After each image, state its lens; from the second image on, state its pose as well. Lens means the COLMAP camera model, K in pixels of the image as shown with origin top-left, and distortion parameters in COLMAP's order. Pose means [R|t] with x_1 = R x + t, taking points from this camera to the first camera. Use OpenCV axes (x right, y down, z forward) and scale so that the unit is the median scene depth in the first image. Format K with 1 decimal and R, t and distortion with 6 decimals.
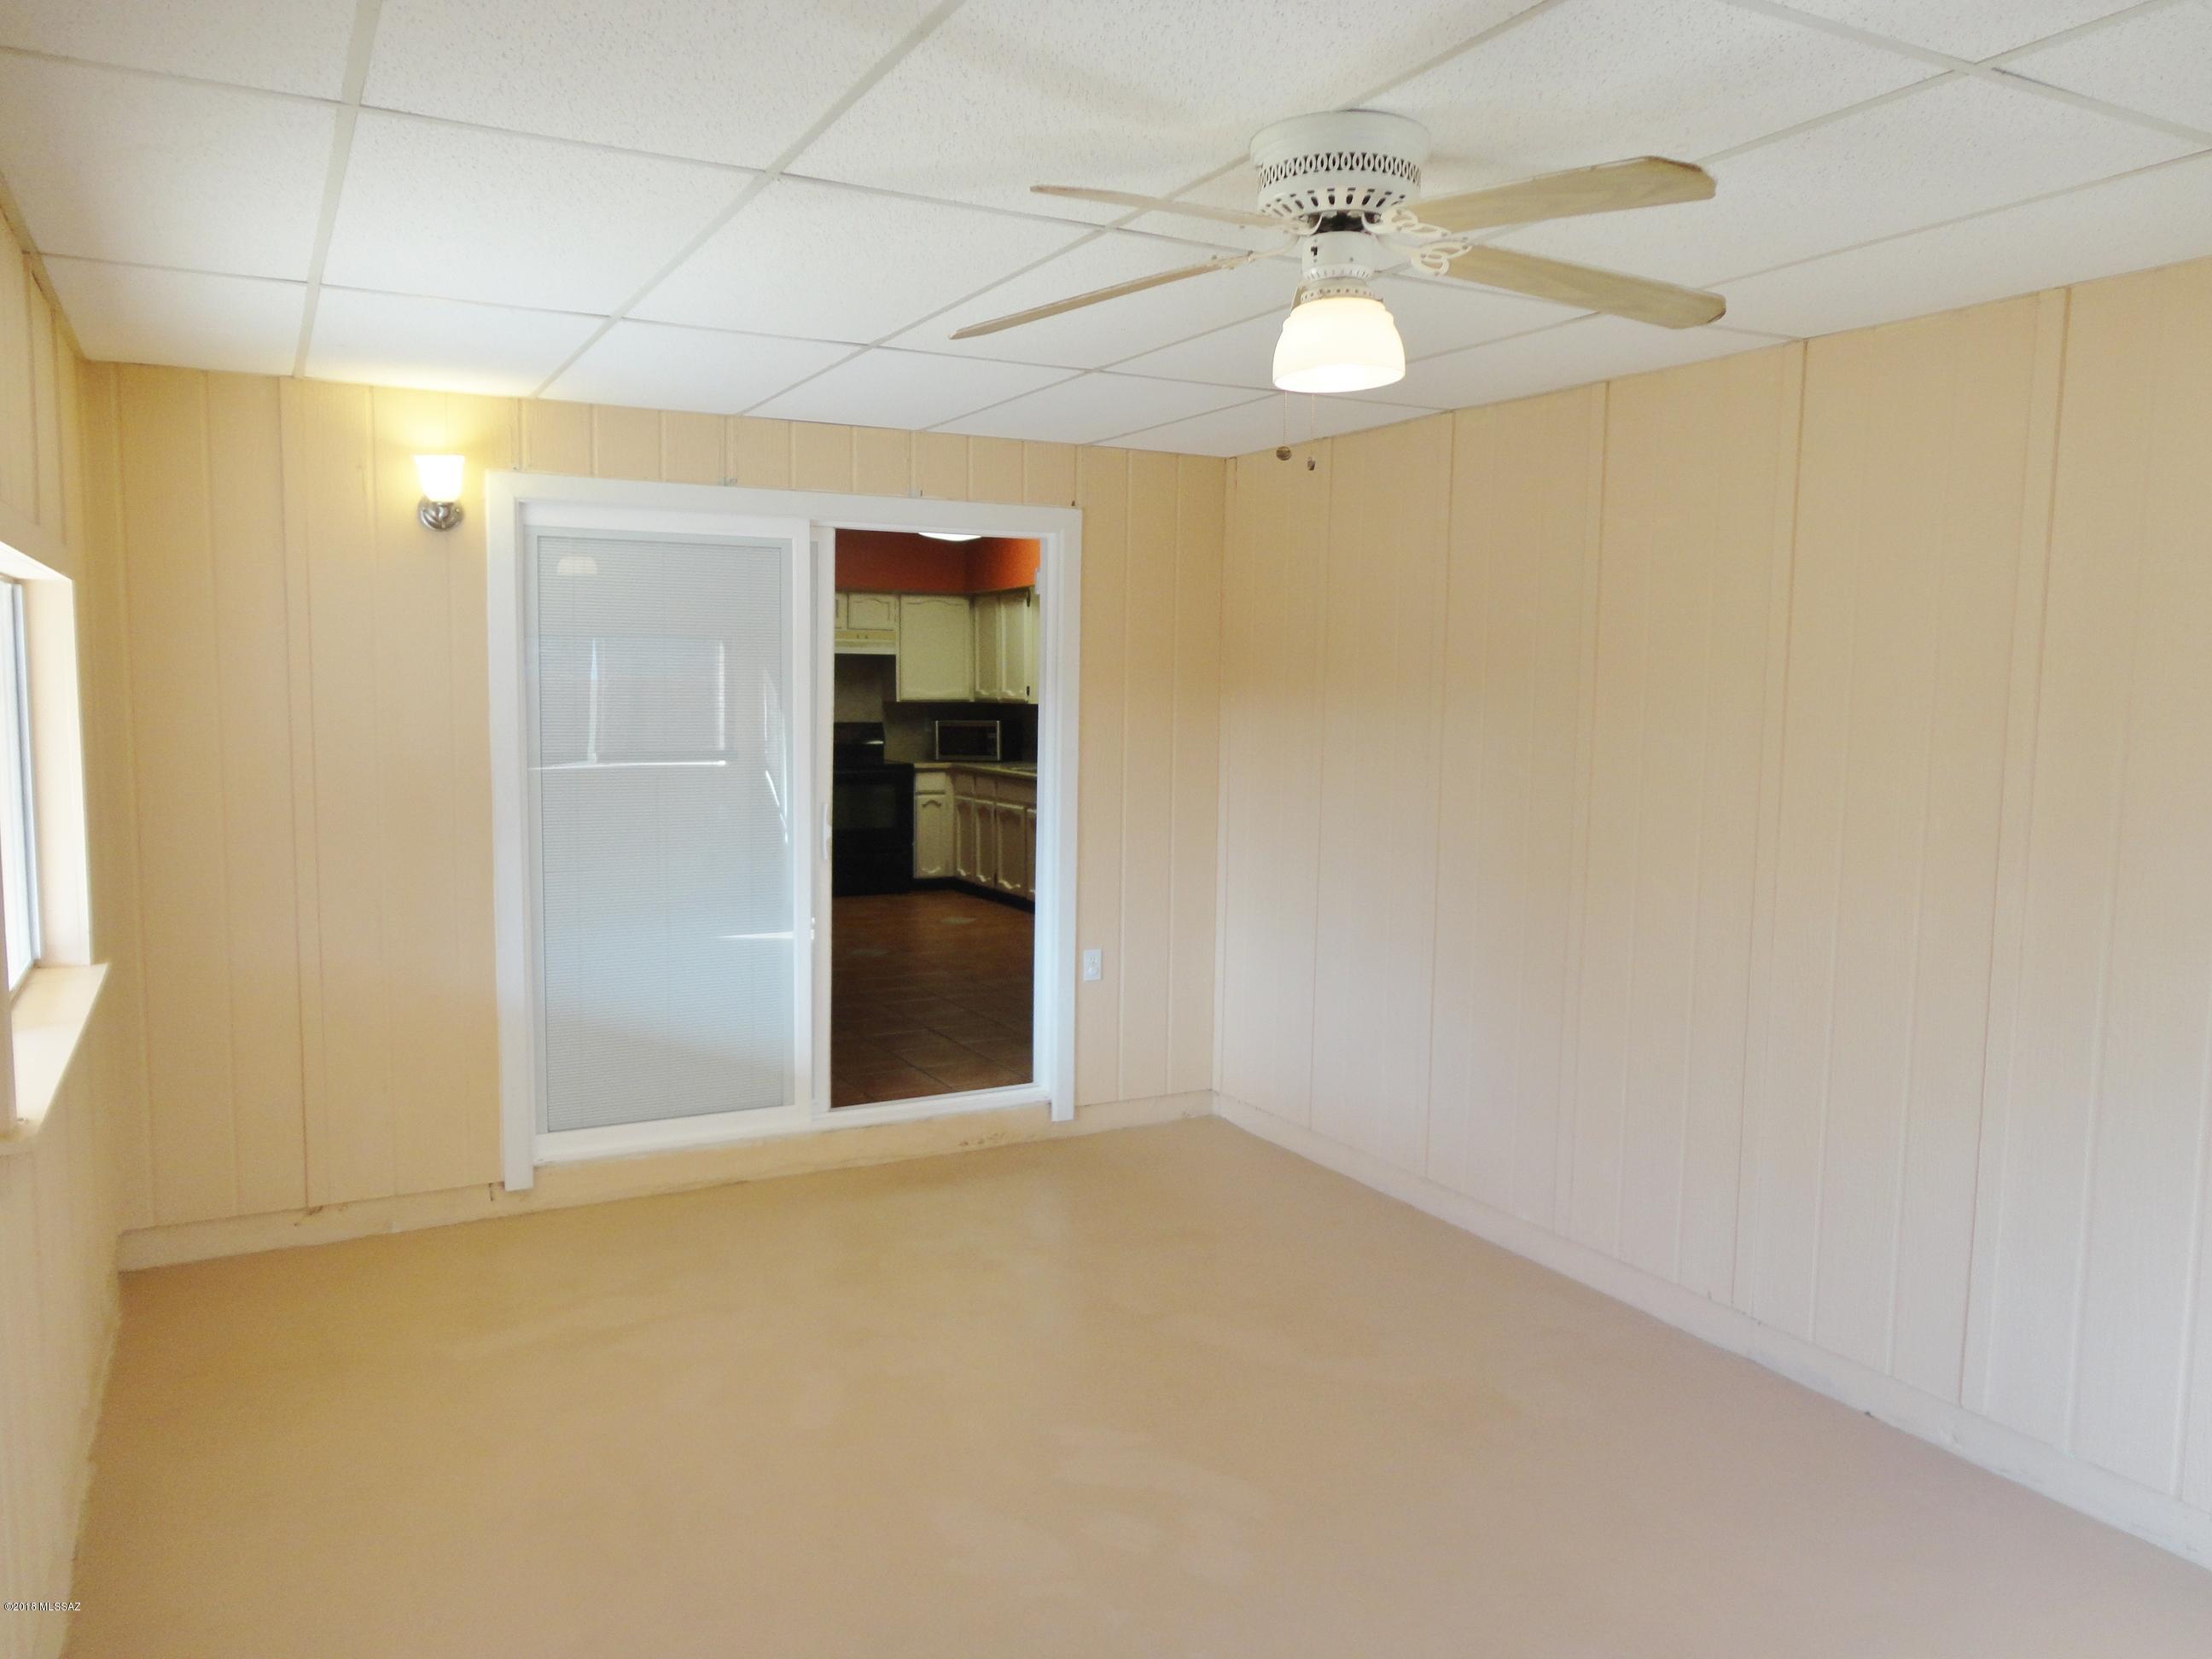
lens RADIAL K [[1622.5, 0, 1113.2], [0, 1622.5, 823.9], [0, 0, 1]] dist [-0.010209, 0.018615]
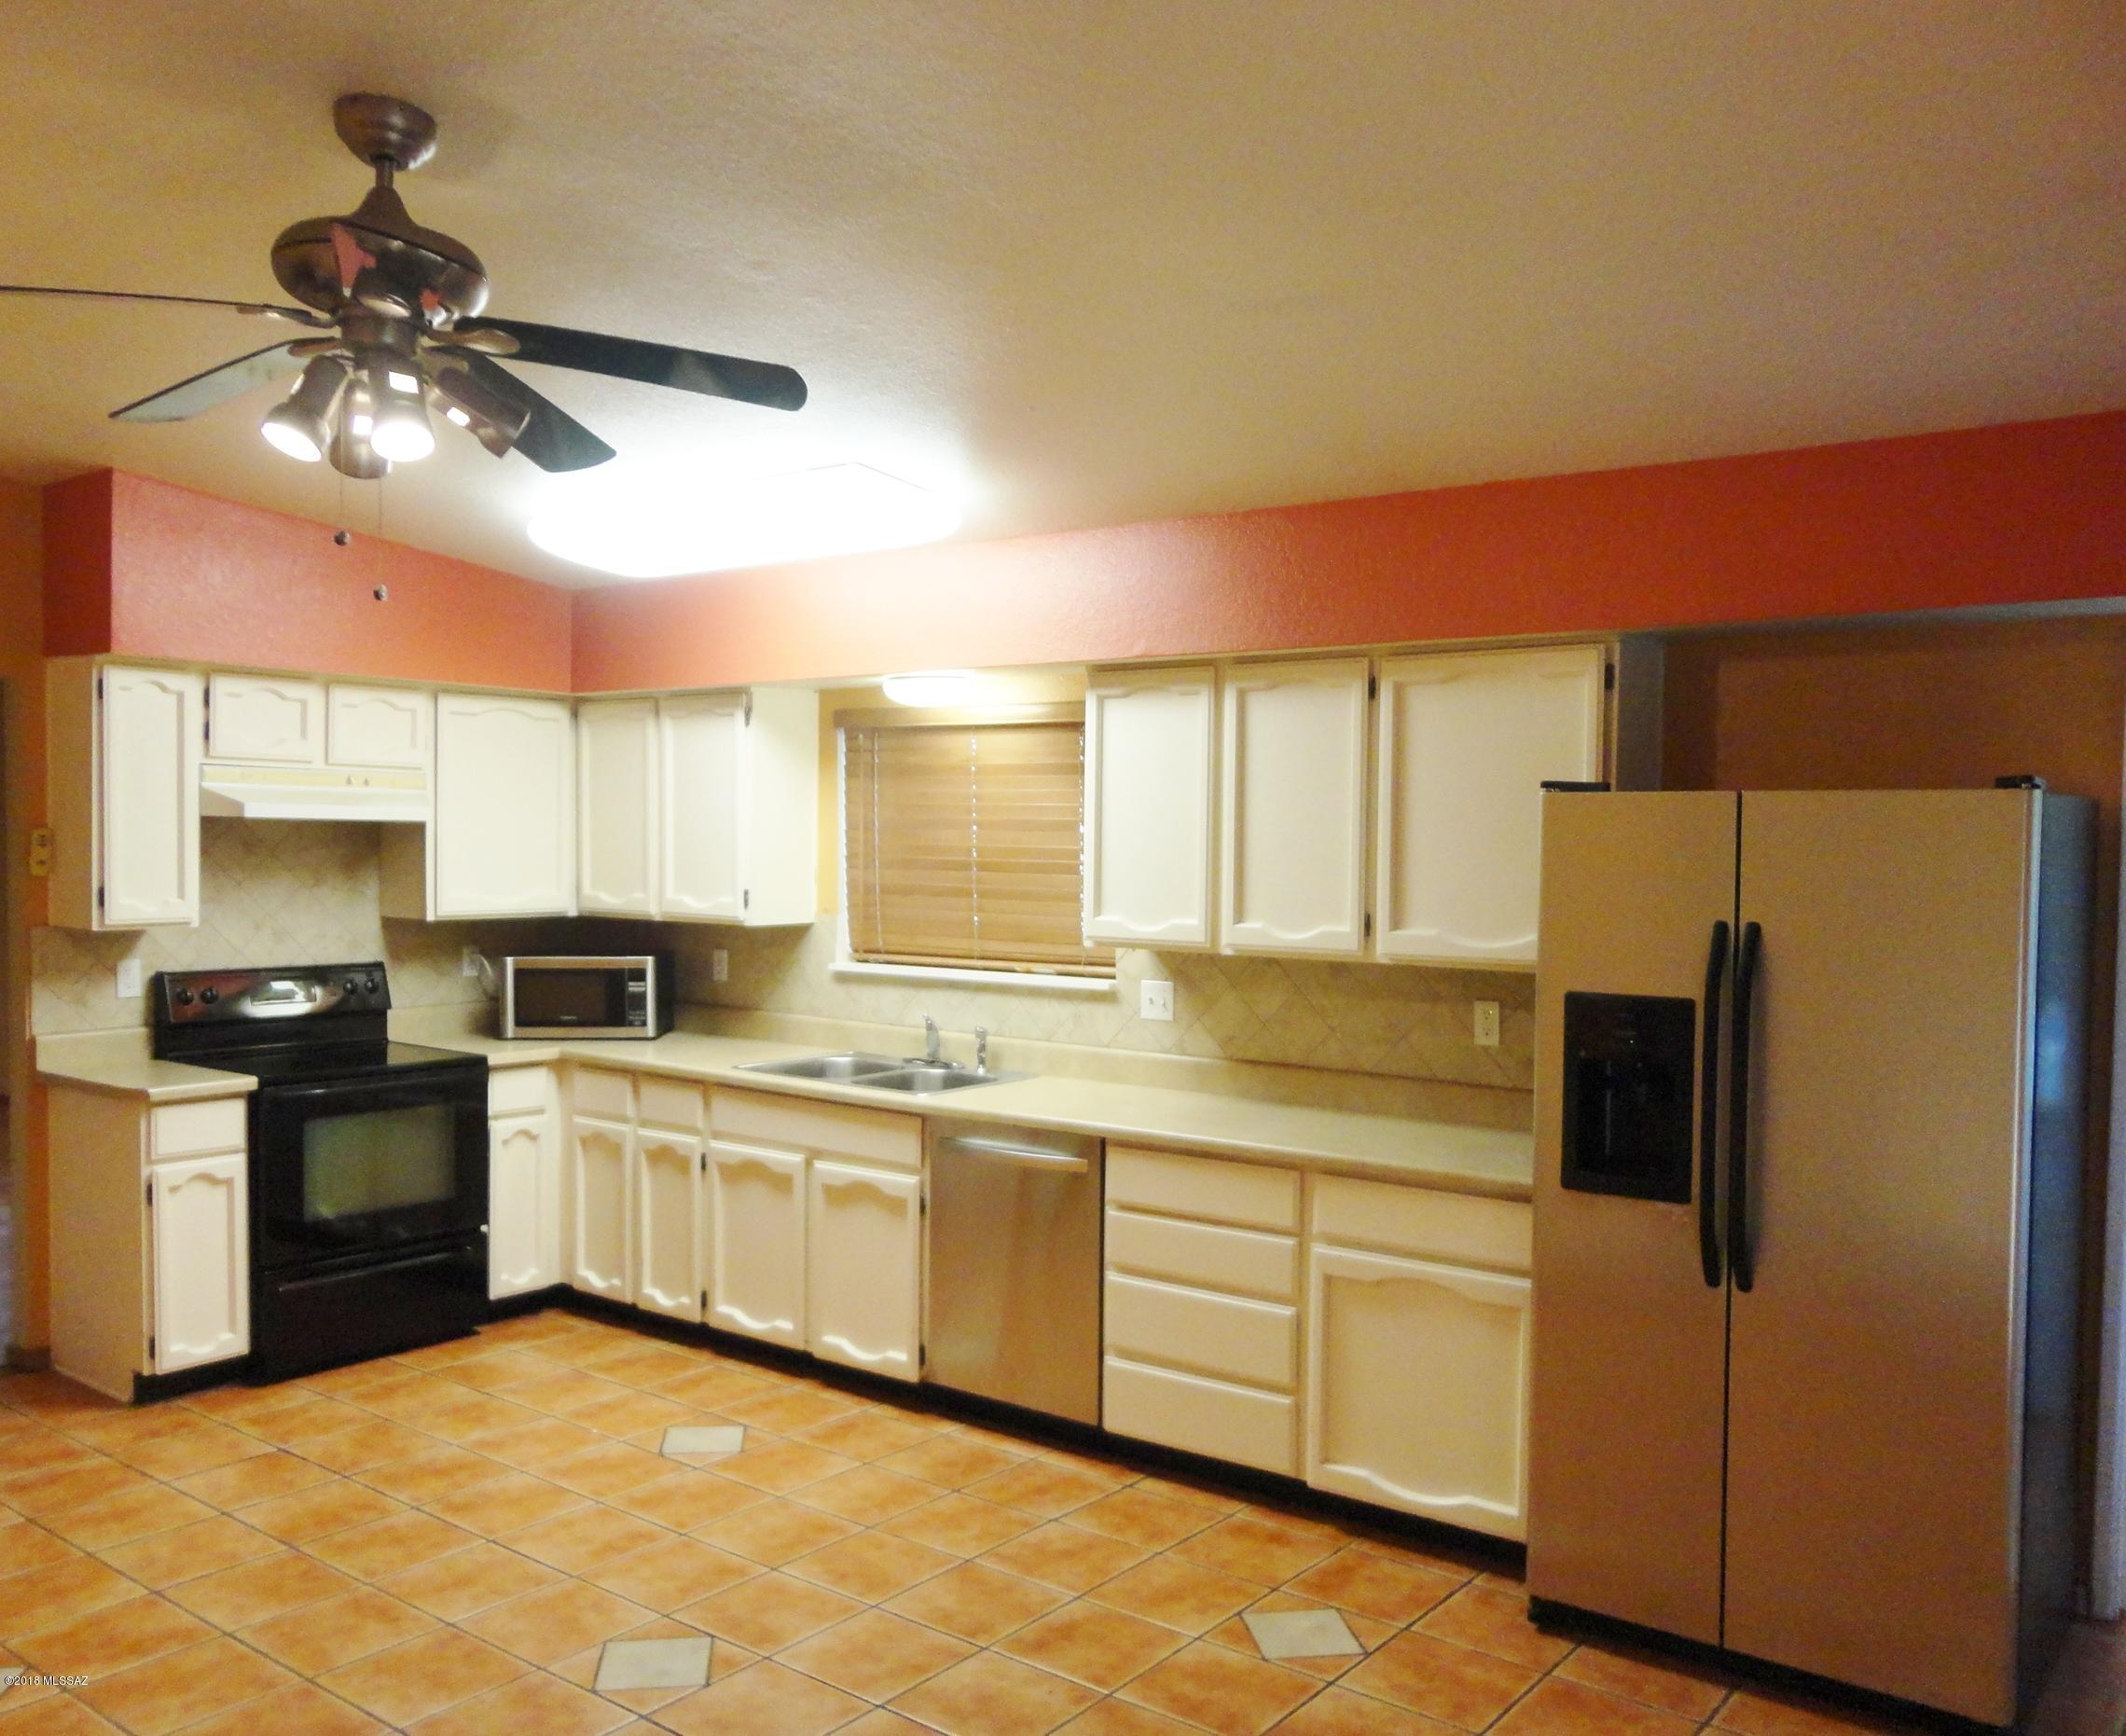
lens RADIAL K [[1785.9, 0, 1077.7], [0, 1785.9, 917.3], [0, 0, 1]] dist [-0.015369, 0.004558]
pose [[0.913364, -0.015074, 0.406864, -0.173061], [0.028971, 0.999187, -0.028018, -0.056754], [-0.406111, 0.037378, 0.913059, 0.455893]]
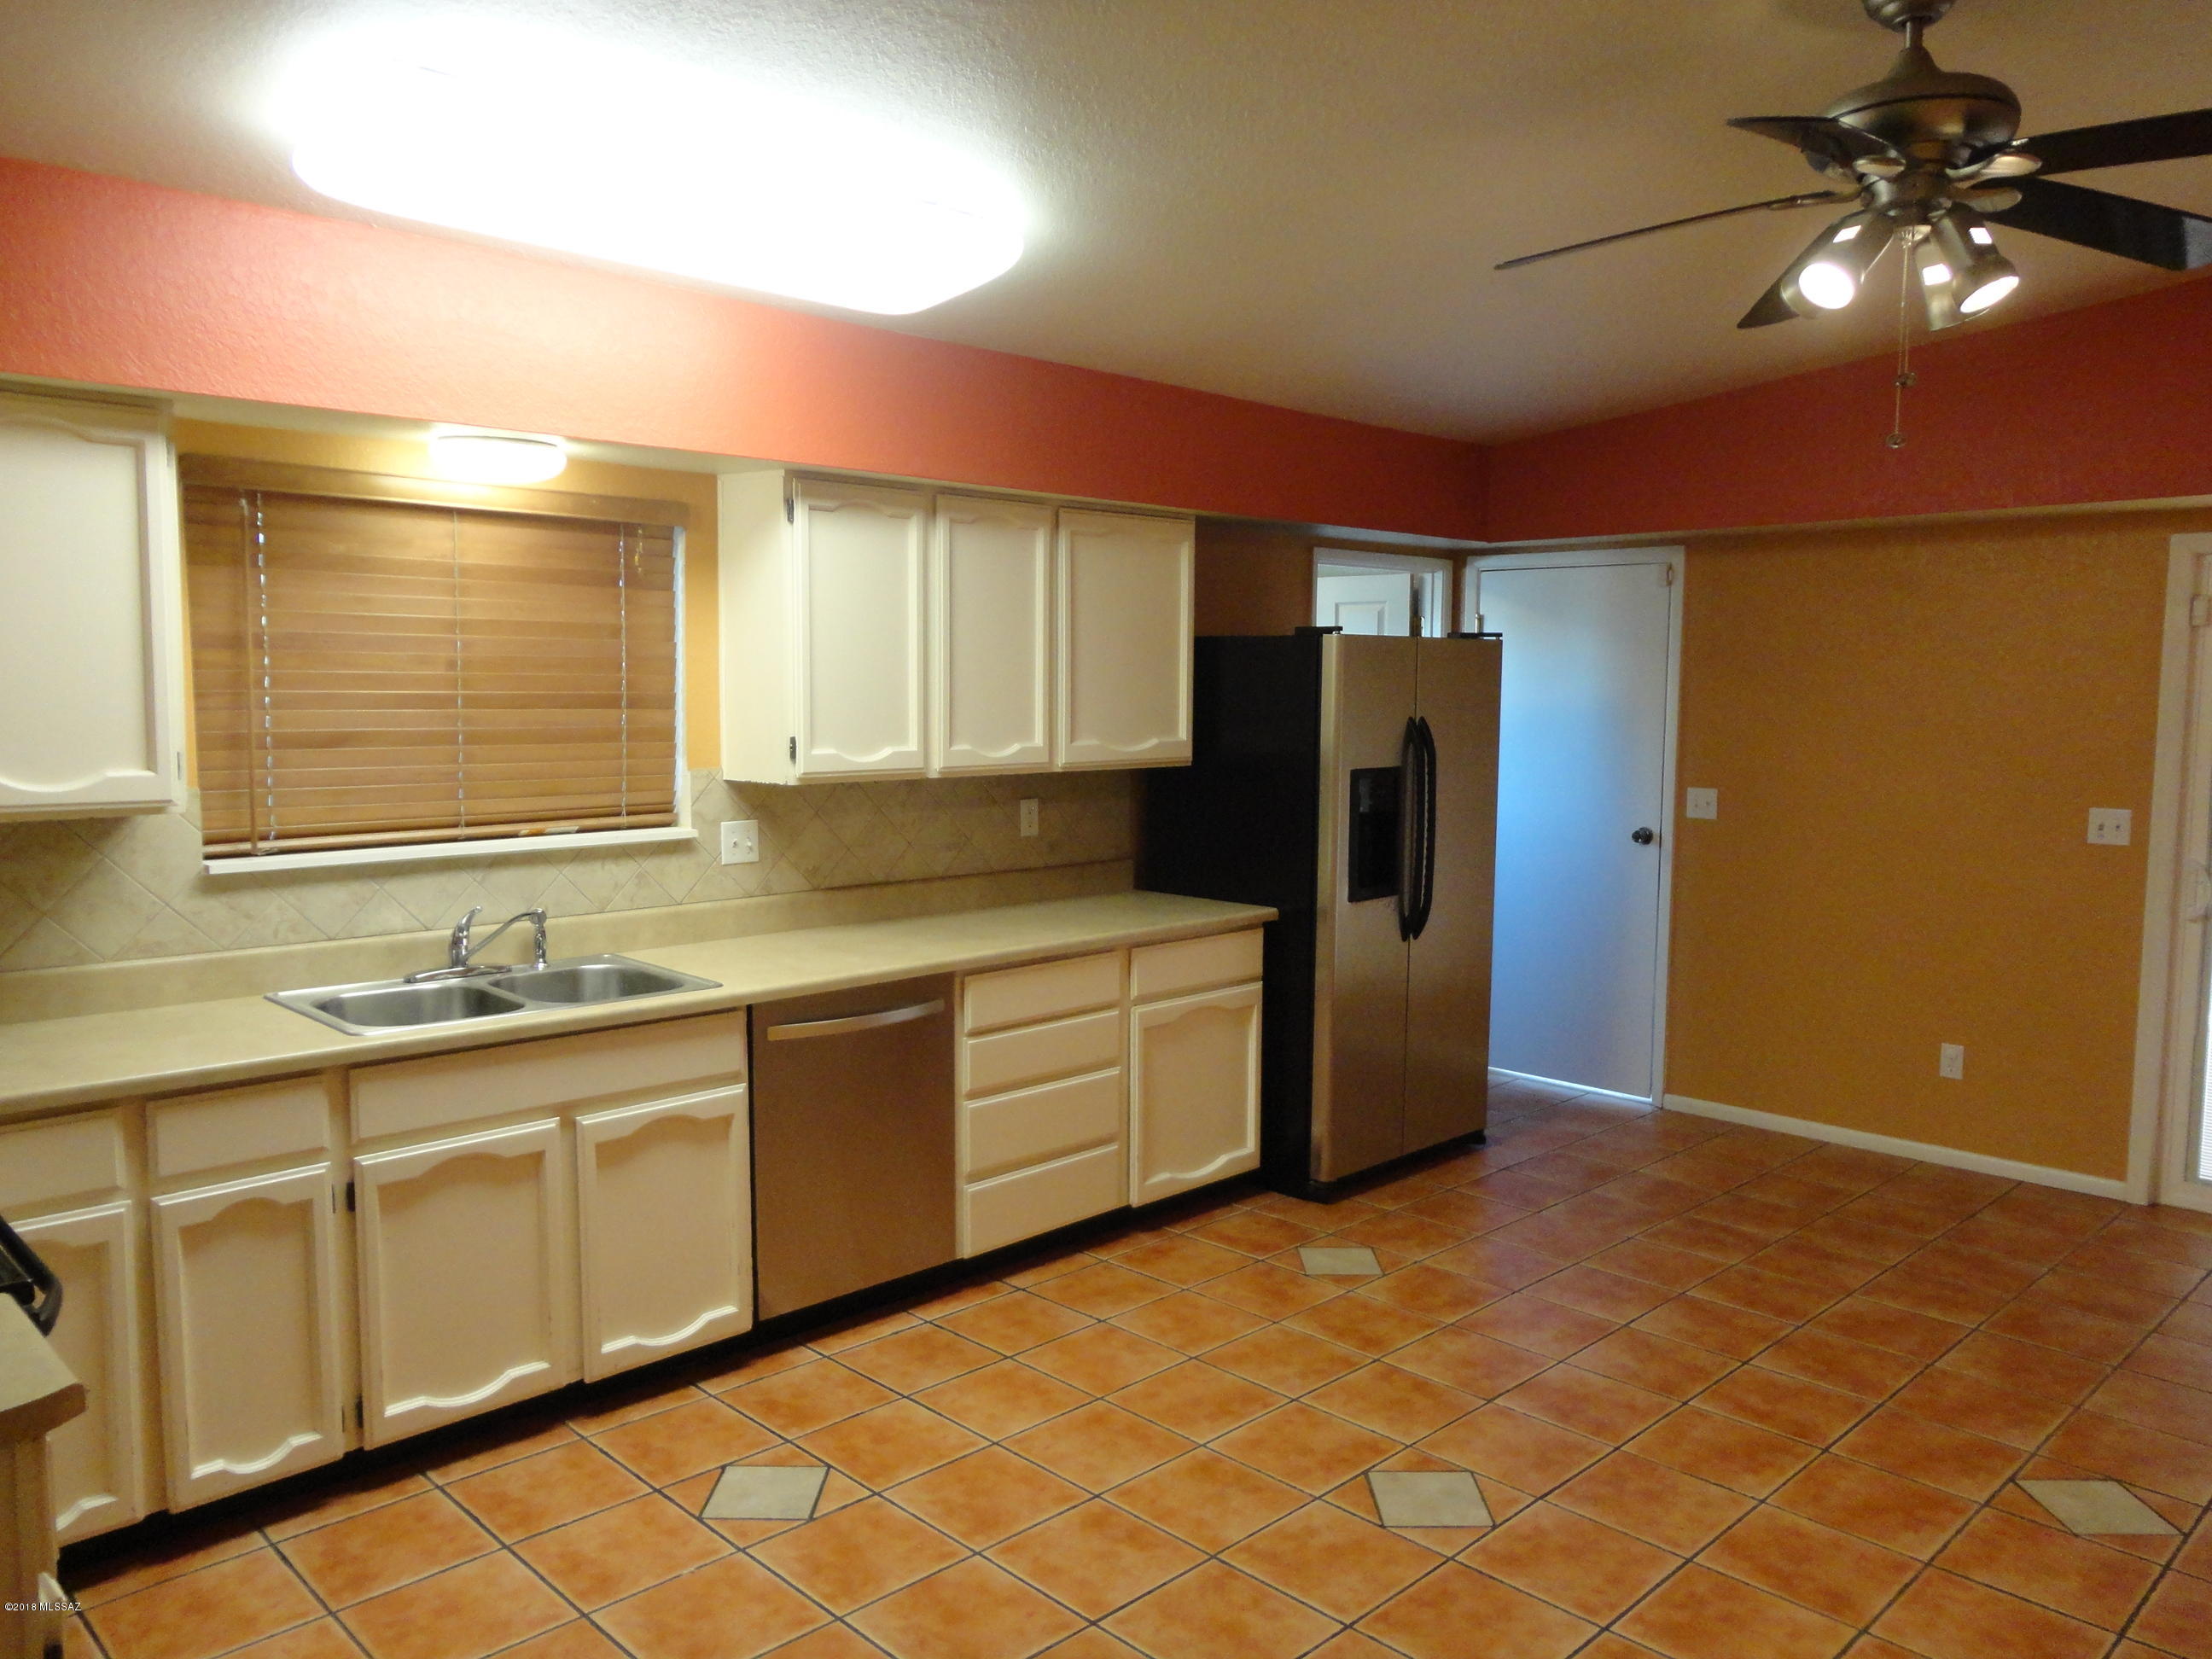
lens RADIAL K [[1622.5, 0, 1112.7], [0, 1622.5, 840.3], [0, 0, 1]] dist [-0.010209, 0.018615]
pose [[-0.280121, -0.108739, 0.953786, -0.360770], [0.068337, 0.988784, 0.132799, -0.093532], [-0.957529, 0.102378, -0.269548, 0.896188]]
